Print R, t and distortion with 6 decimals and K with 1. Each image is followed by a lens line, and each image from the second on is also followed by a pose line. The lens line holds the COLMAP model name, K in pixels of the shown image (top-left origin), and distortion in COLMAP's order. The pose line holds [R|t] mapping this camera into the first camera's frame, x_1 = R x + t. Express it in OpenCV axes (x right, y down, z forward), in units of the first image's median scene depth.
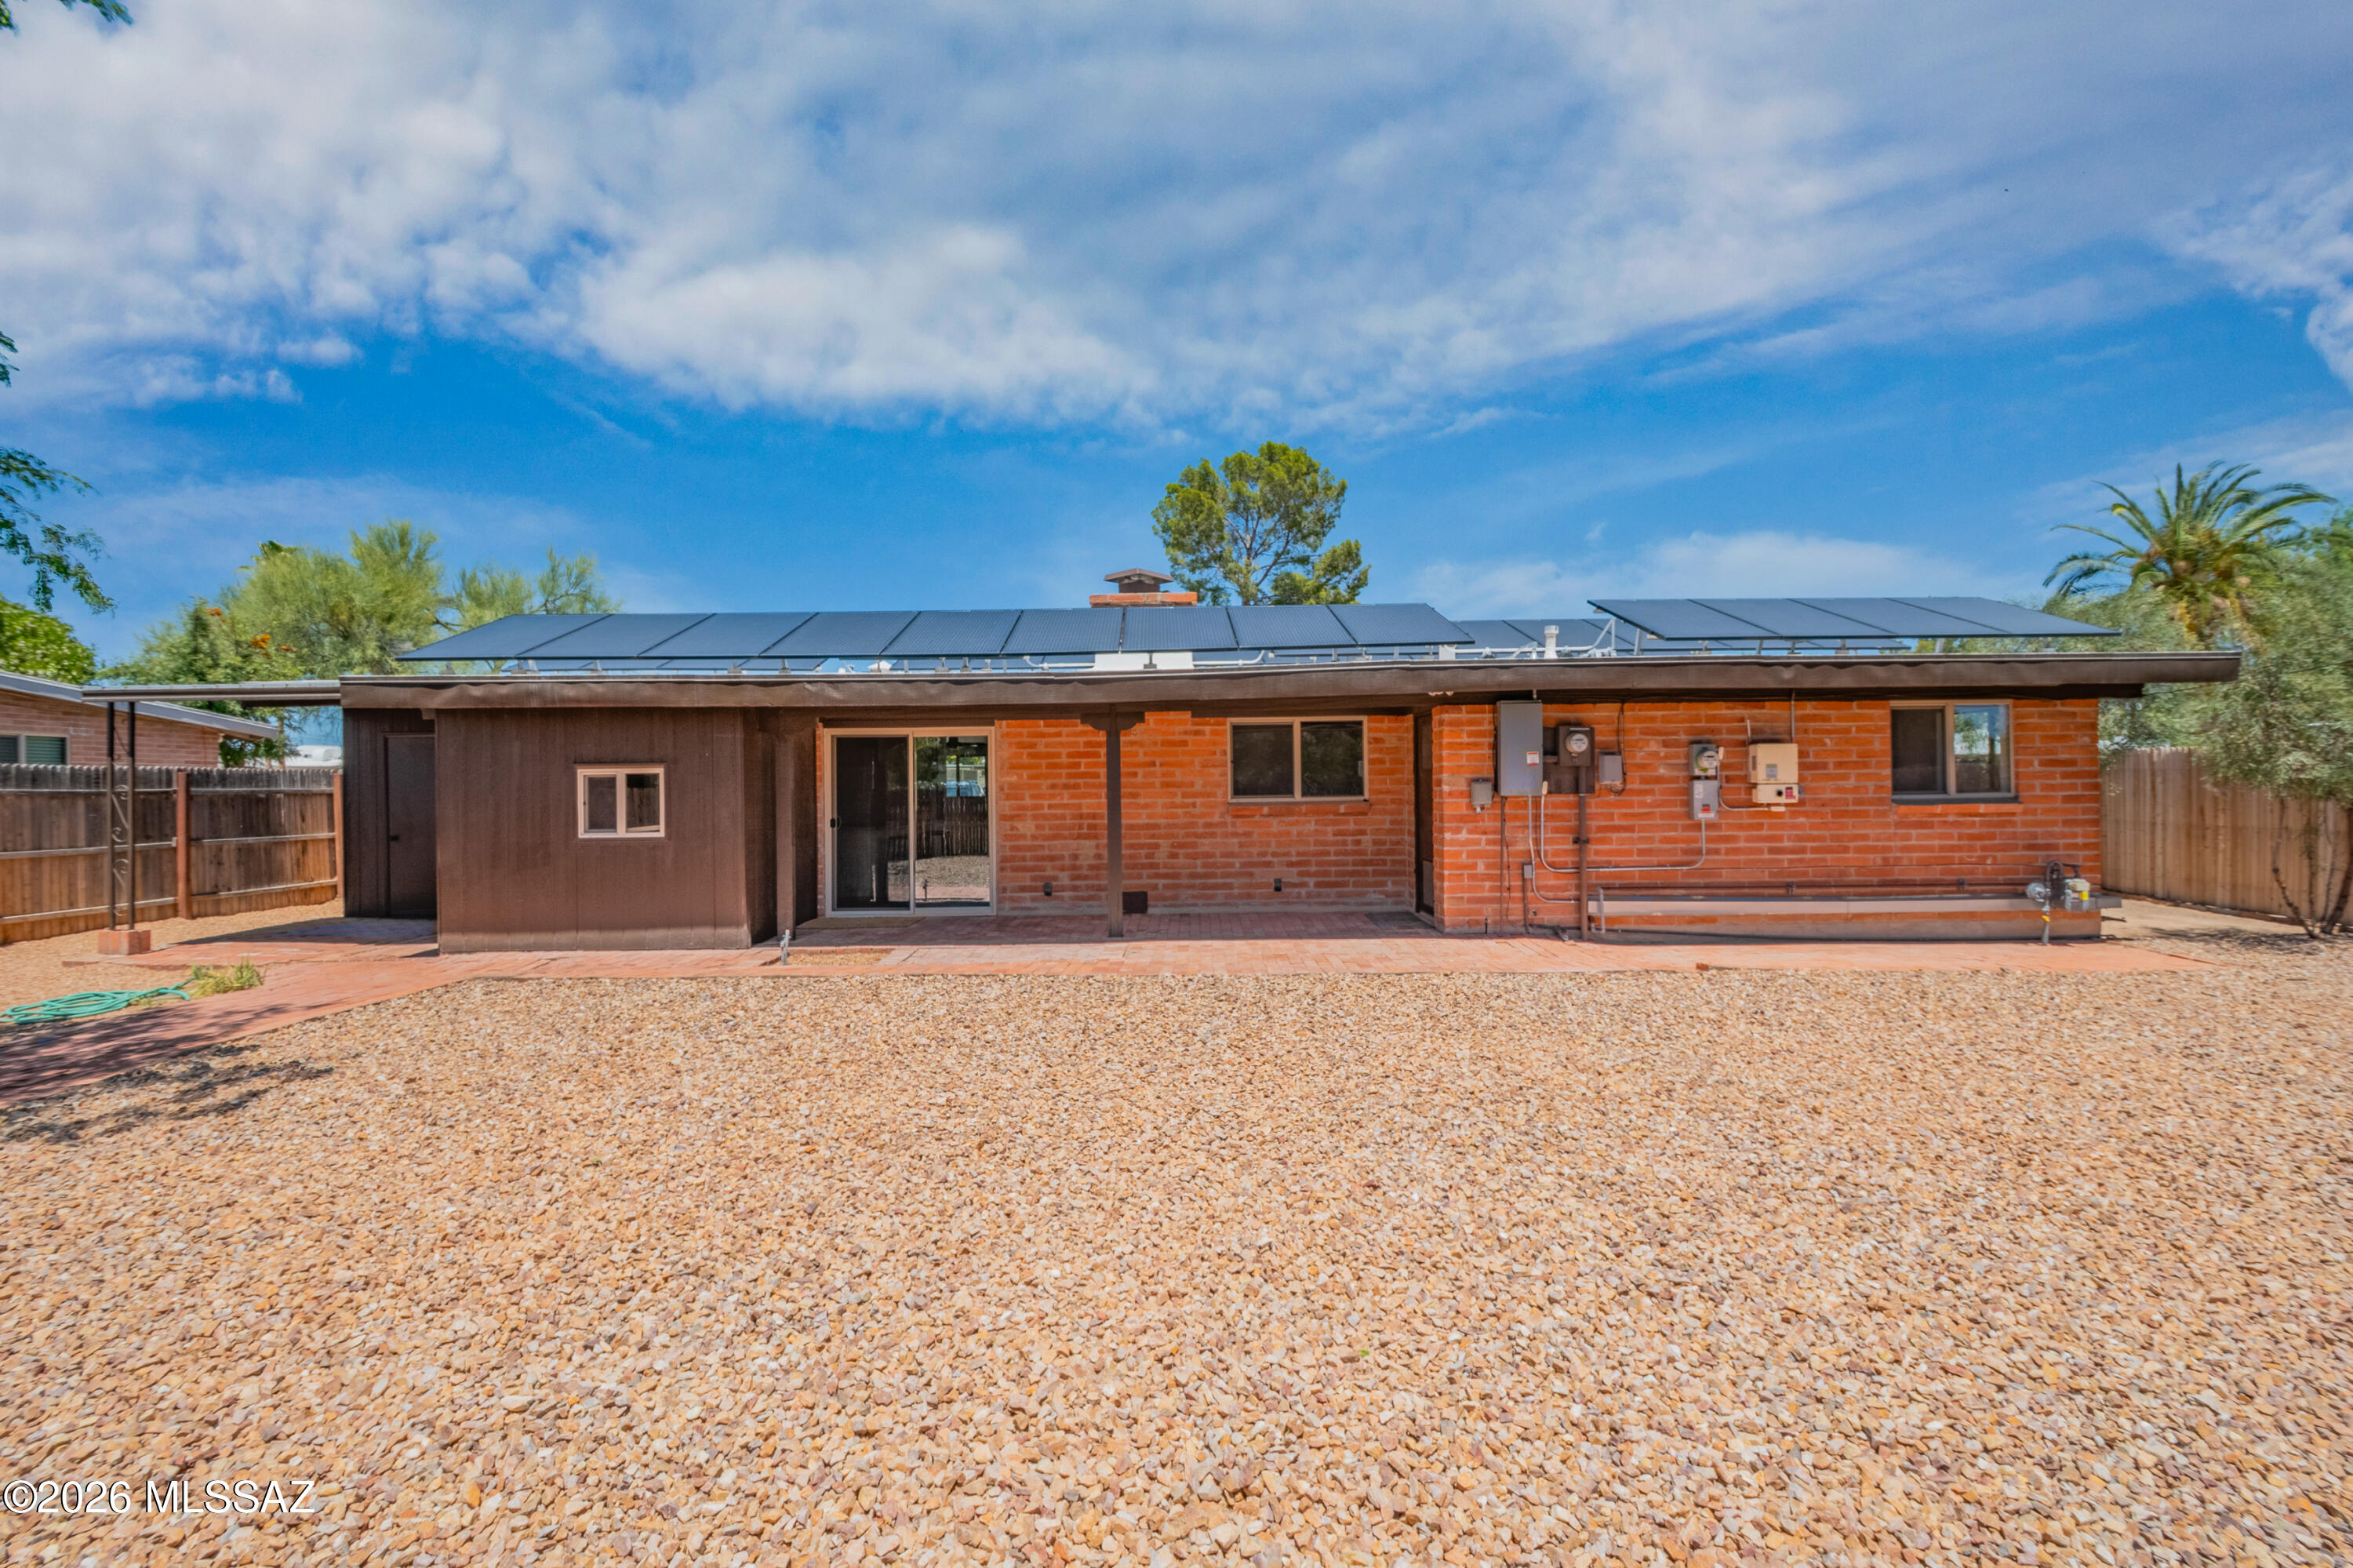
lens RADIAL K [[1034.1, 0, 1176.5], [0, 1034.1, 784.0], [0, 0, 1]] dist [-0.012151, -0.000053]
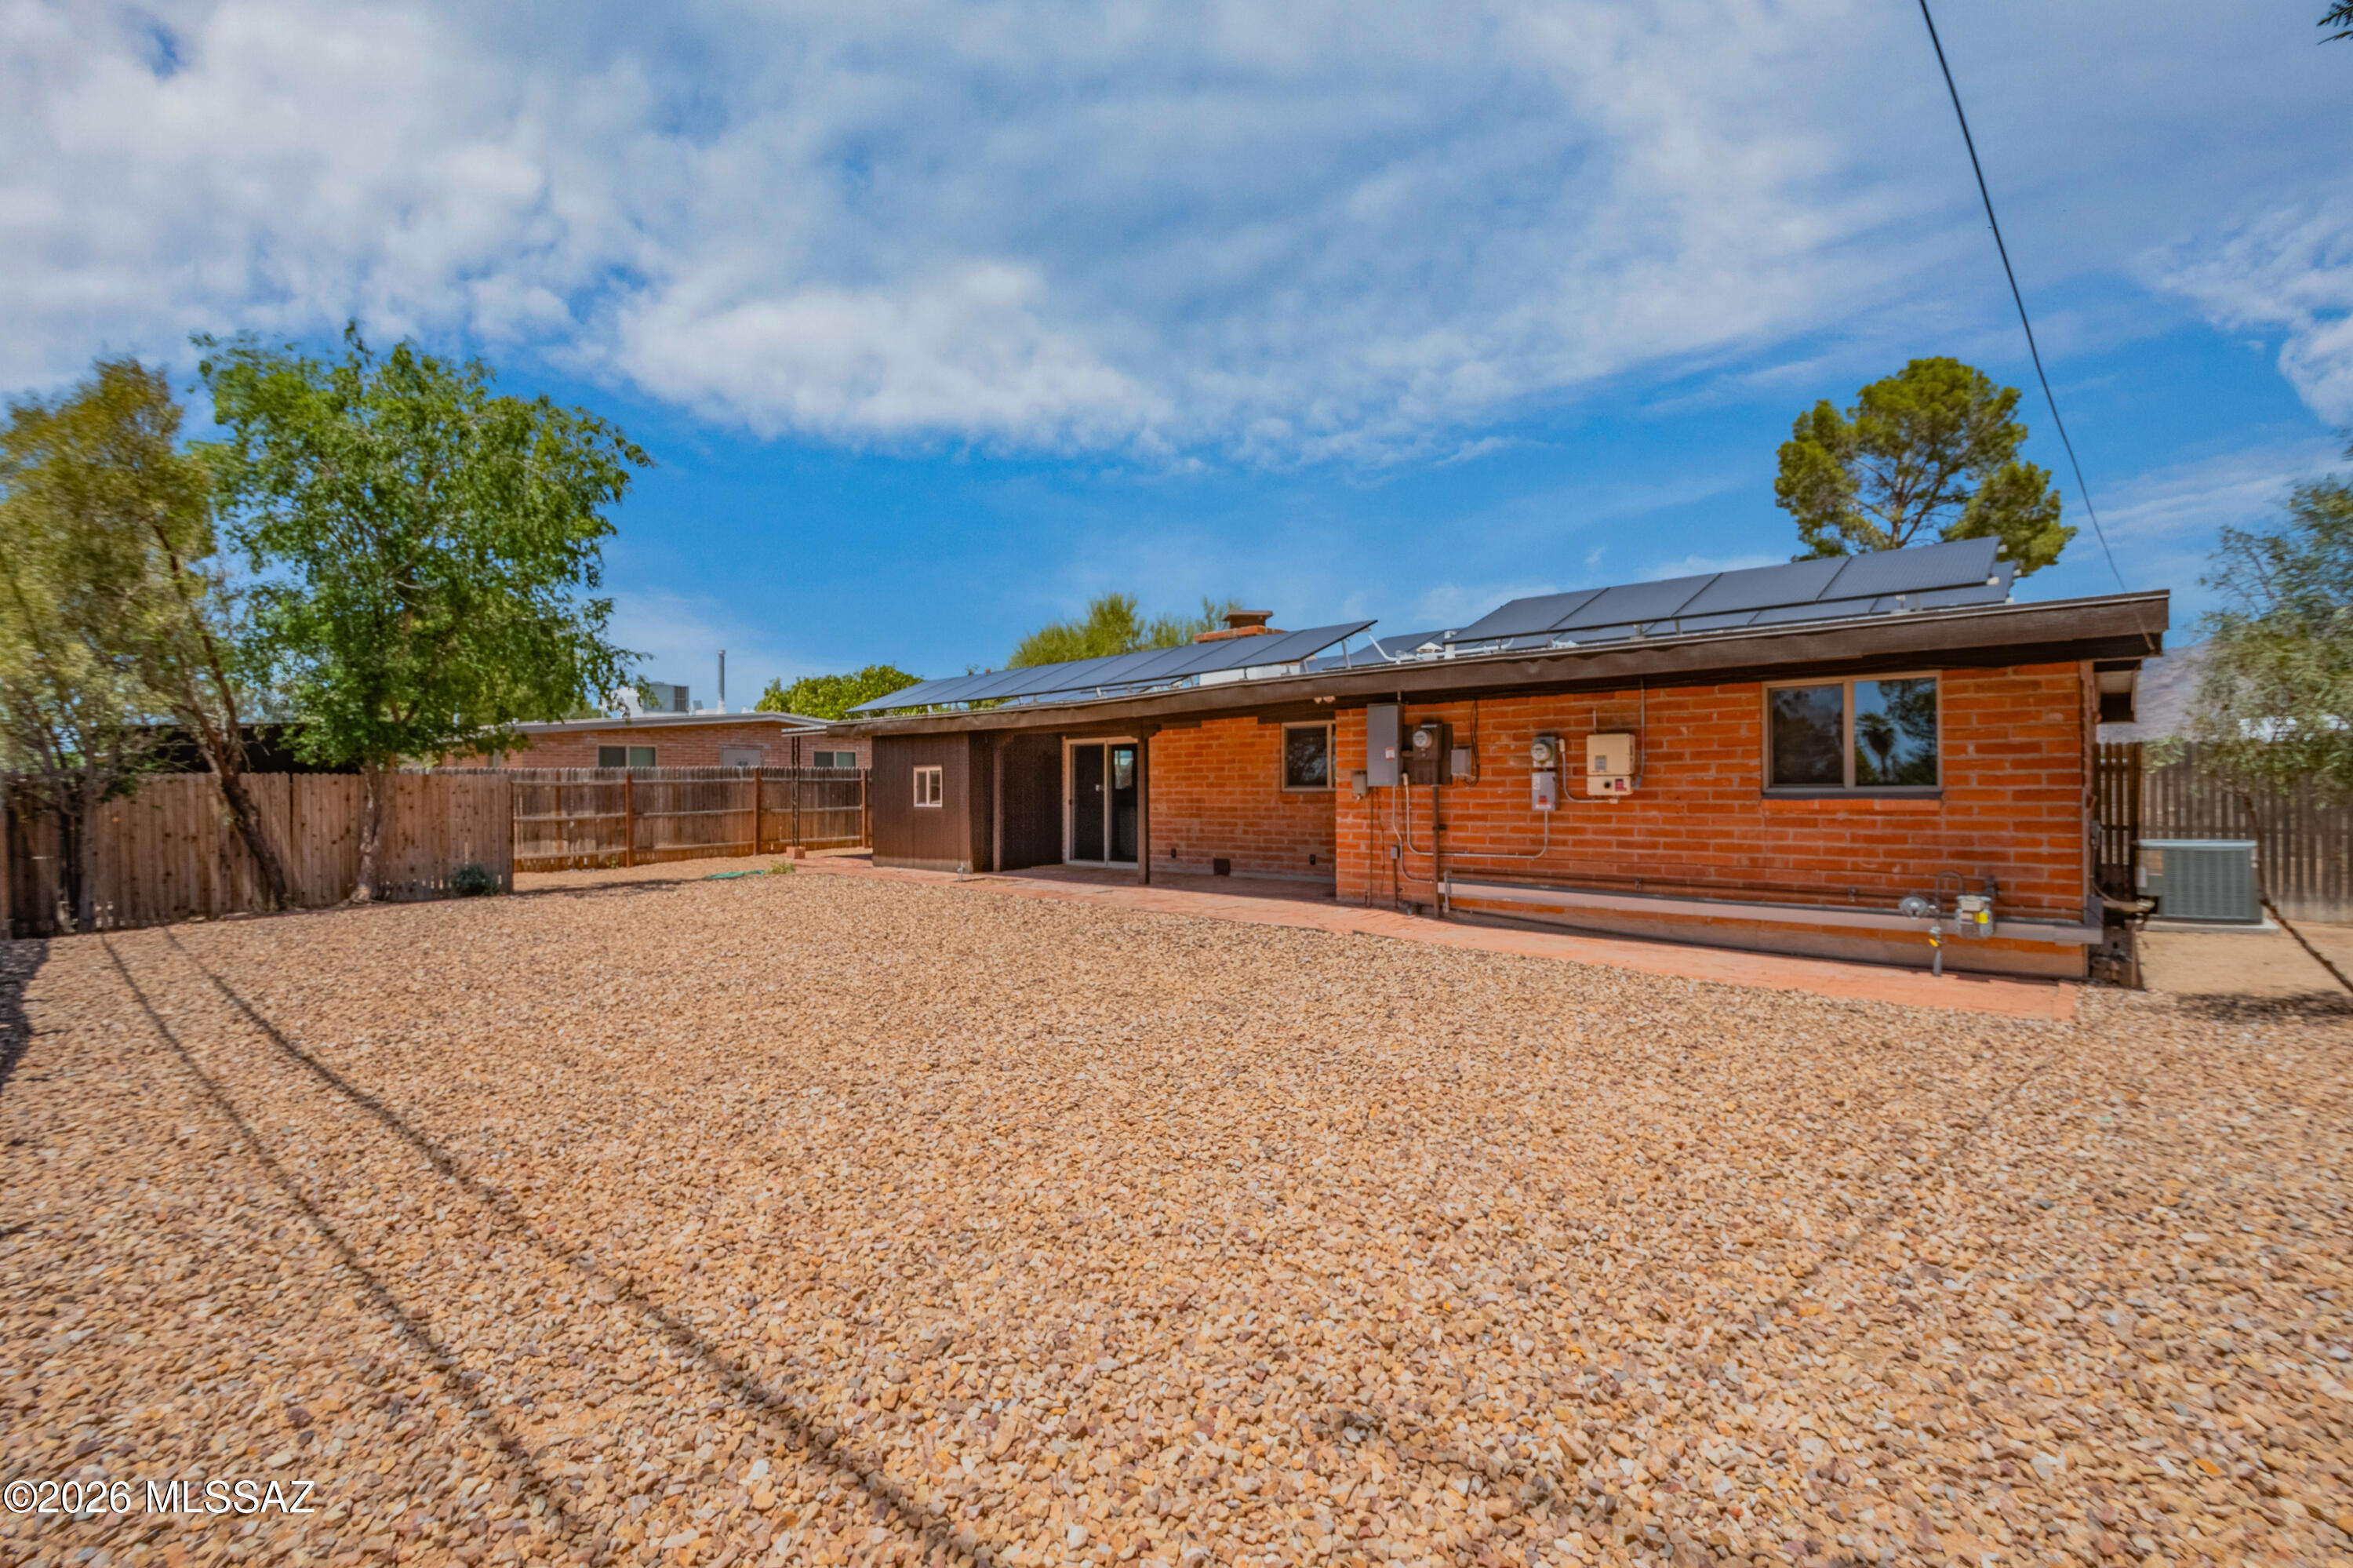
lens RADIAL K [[1034.1, 0, 1176.5], [0, 1034.1, 784.0], [0, 0, 1]] dist [-0.012151, -0.000053]
pose [[0.729393, 0.004186, -0.684082, 0.938415], [0.001356, 0.999970, 0.007565, -0.000077], [0.684093, -0.006445, 0.729366, 0.004731]]
